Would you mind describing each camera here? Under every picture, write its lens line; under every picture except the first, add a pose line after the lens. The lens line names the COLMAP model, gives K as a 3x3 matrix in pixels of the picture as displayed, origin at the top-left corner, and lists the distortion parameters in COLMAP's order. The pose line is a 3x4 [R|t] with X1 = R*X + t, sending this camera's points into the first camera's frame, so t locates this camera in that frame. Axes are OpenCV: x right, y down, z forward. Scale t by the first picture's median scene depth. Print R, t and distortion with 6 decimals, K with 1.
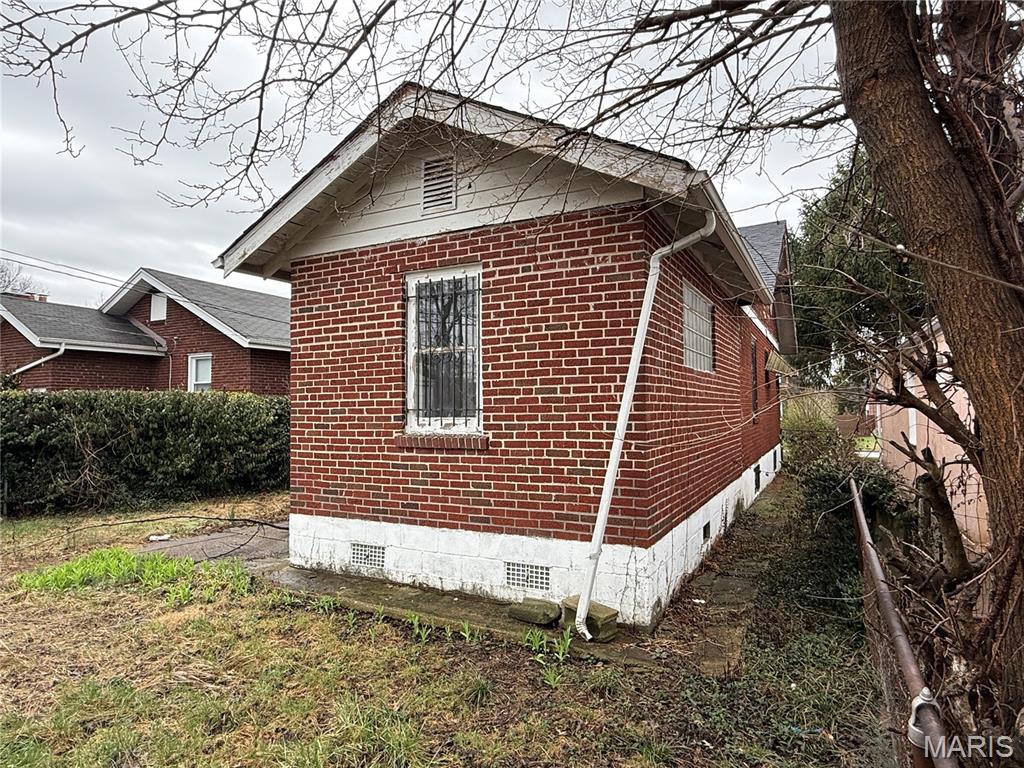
lens RADIAL K [[639.7, 0, 511.0], [0, 639.7, 383.7], [0, 0, 1]] dist [0.004330, -0.000858]
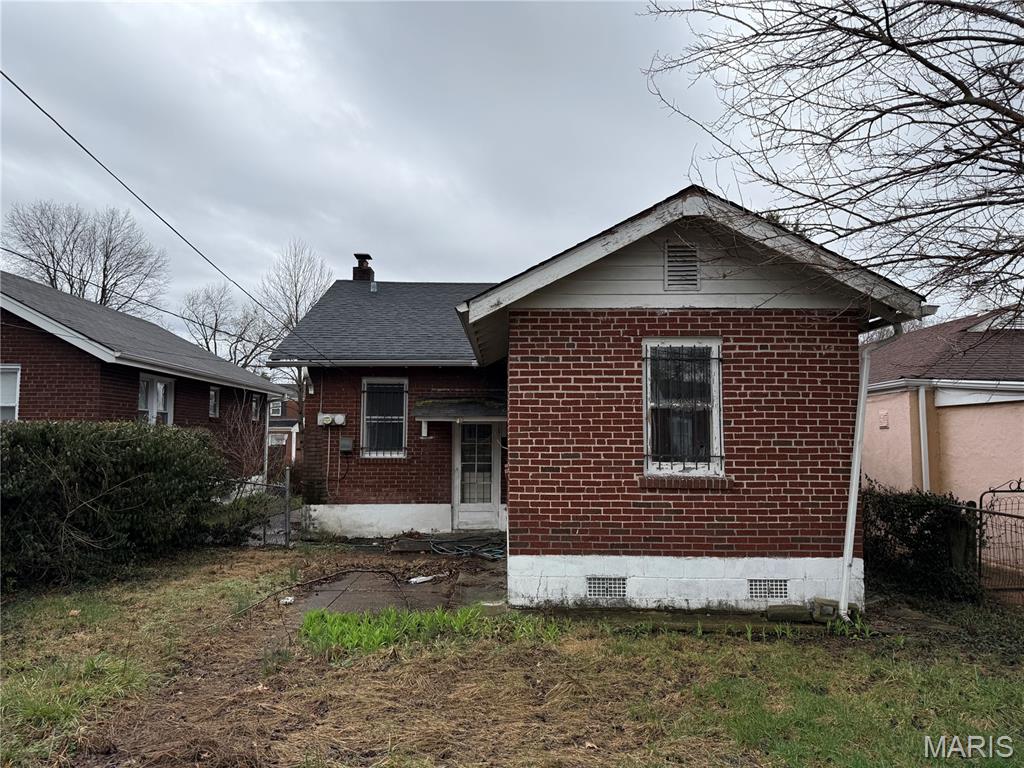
lens RADIAL K [[709.3, 0, 510.1], [0, 709.3, 383.0], [0, 0, 1]] dist [0.055530, -0.006643]
pose [[0.875980, 0.048233, 0.479930, -1.052982], [-0.032764, 0.998640, -0.040563, -0.031125], [-0.481234, 0.019809, 0.876368, -0.009495]]
